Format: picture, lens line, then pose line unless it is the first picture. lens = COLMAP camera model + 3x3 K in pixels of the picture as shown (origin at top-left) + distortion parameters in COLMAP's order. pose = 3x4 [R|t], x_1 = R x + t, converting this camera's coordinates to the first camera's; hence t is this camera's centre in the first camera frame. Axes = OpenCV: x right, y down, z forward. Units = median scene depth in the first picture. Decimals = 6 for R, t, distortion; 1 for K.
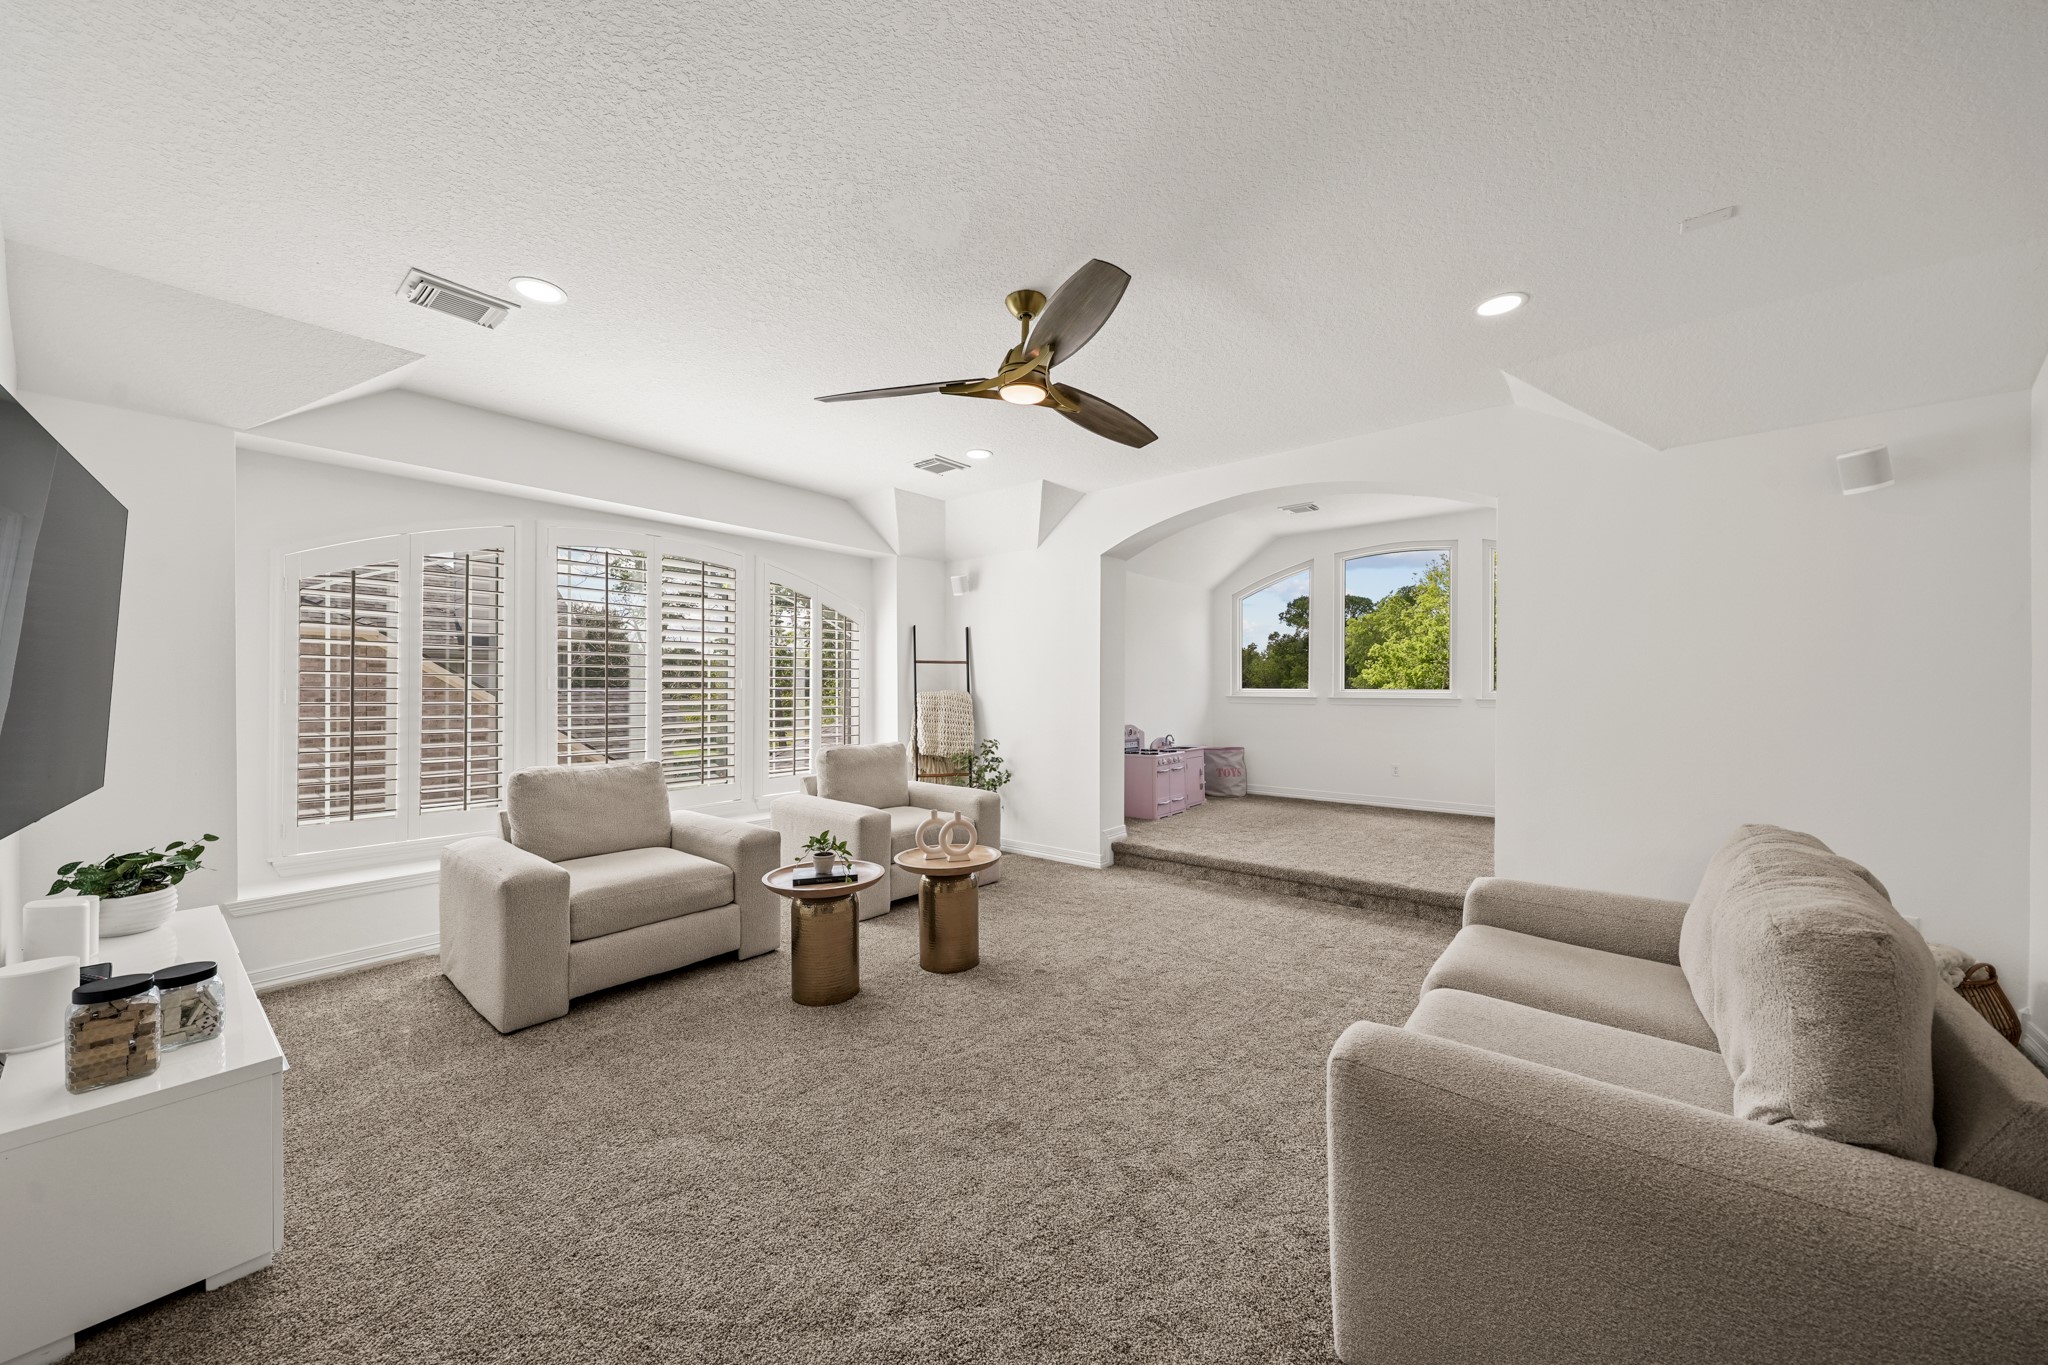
lens RADIAL K [[748.3, 0, 1022.5], [0, 748.3, 683.9], [0, 0, 1]] dist [0.006318, -0.000063]
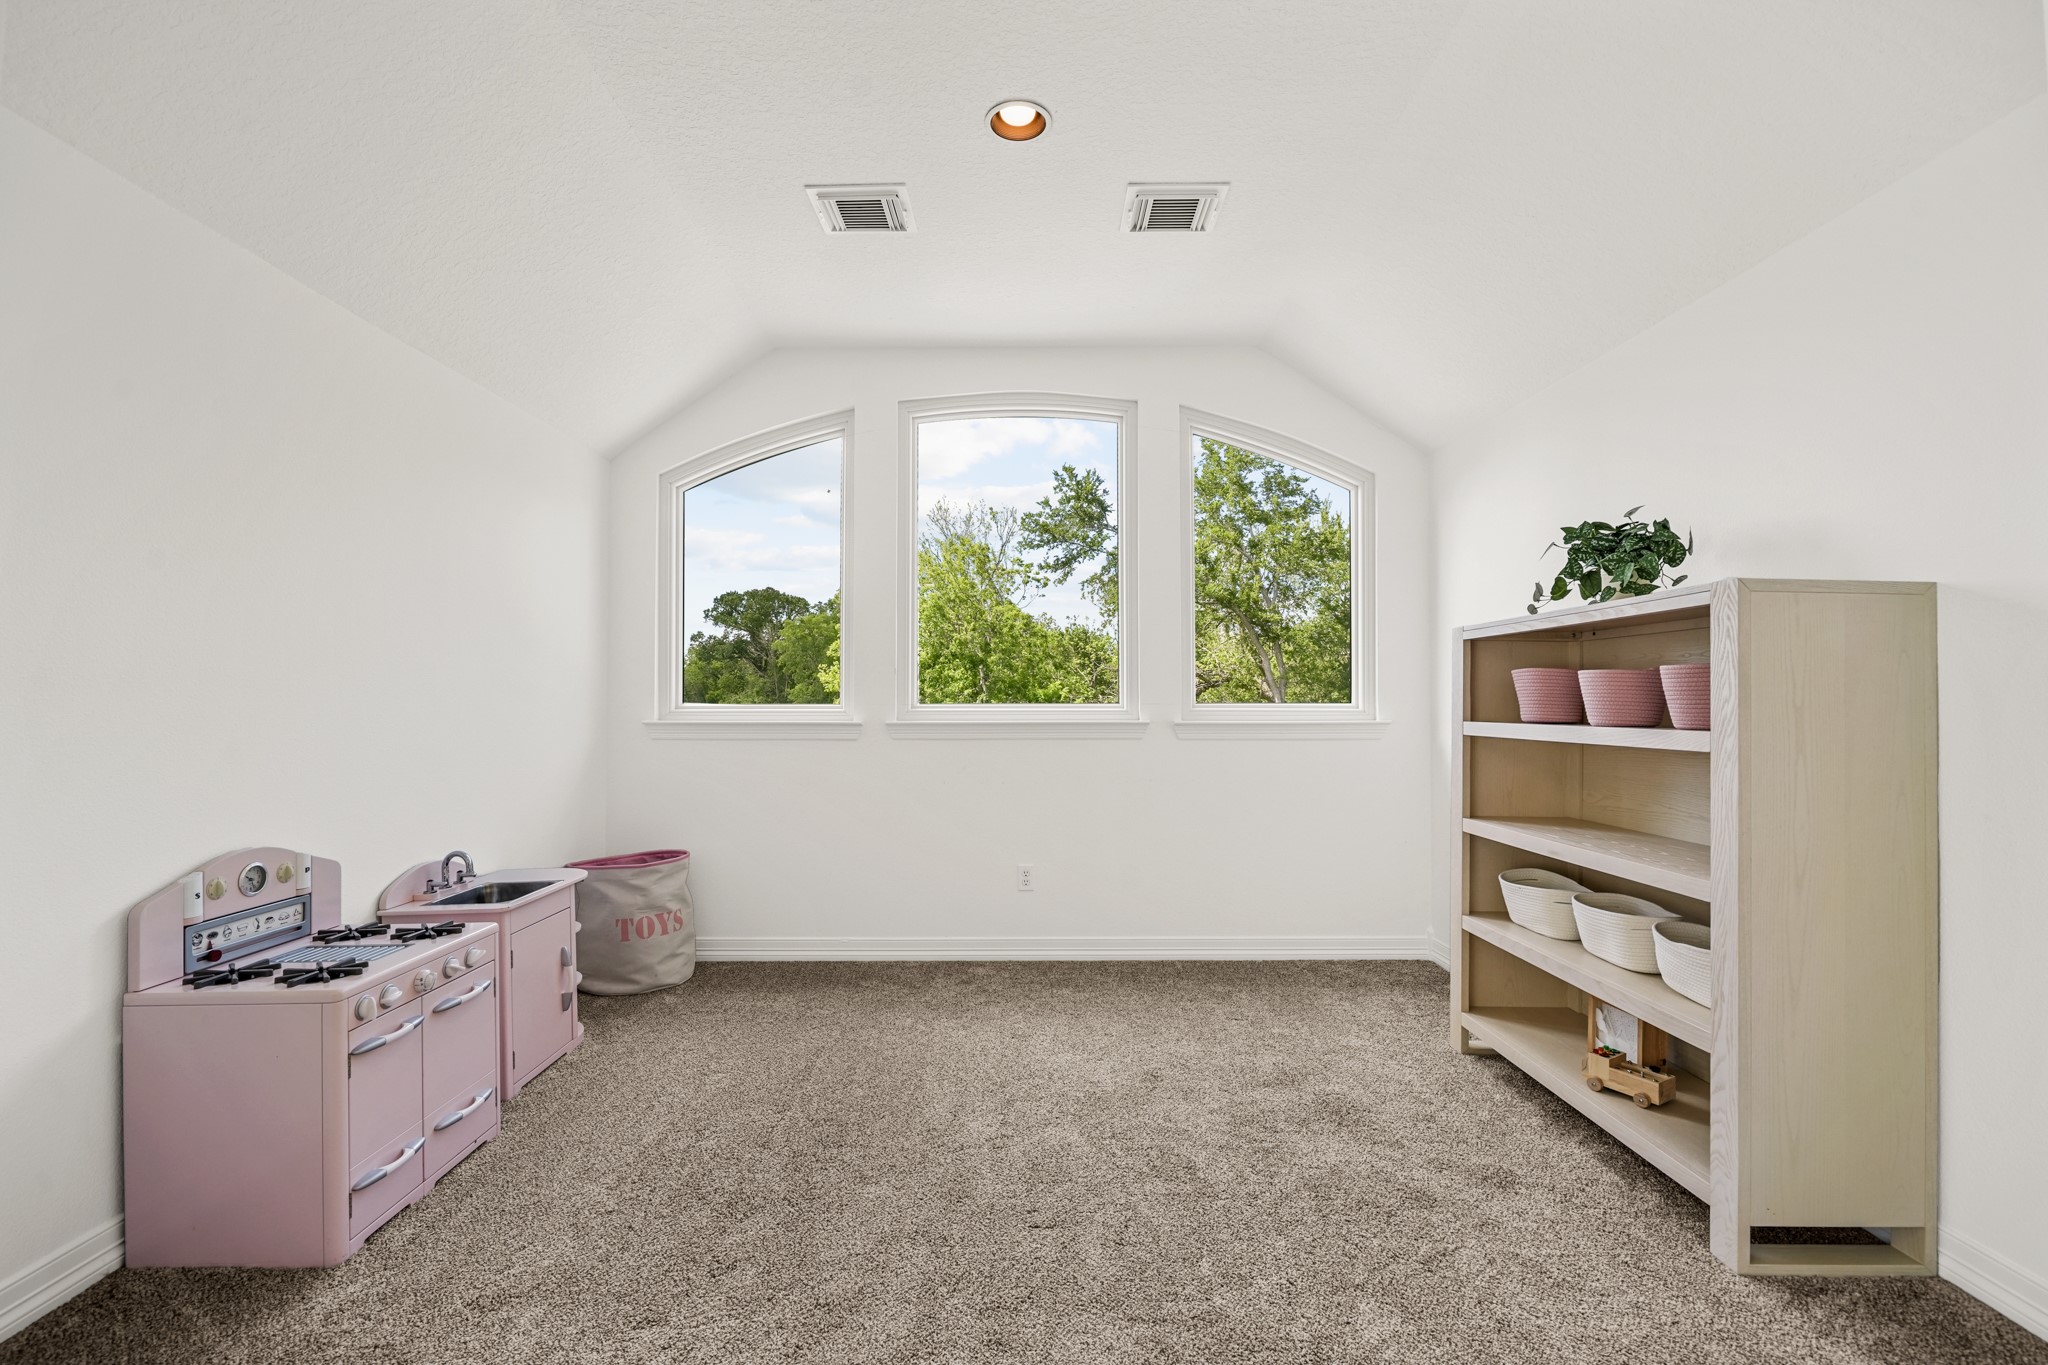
lens RADIAL K [[881.5, 0, 1024.0], [0, 881.5, 682.5], [0, 0, 1]] dist [-0.001180, -0.000148]
pose [[0.777109, 0.007951, 0.629316, 0.141188], [0.001288, 0.999898, -0.014224, 0.001802], [-0.629365, 0.011864, 0.777019, 0.534102]]
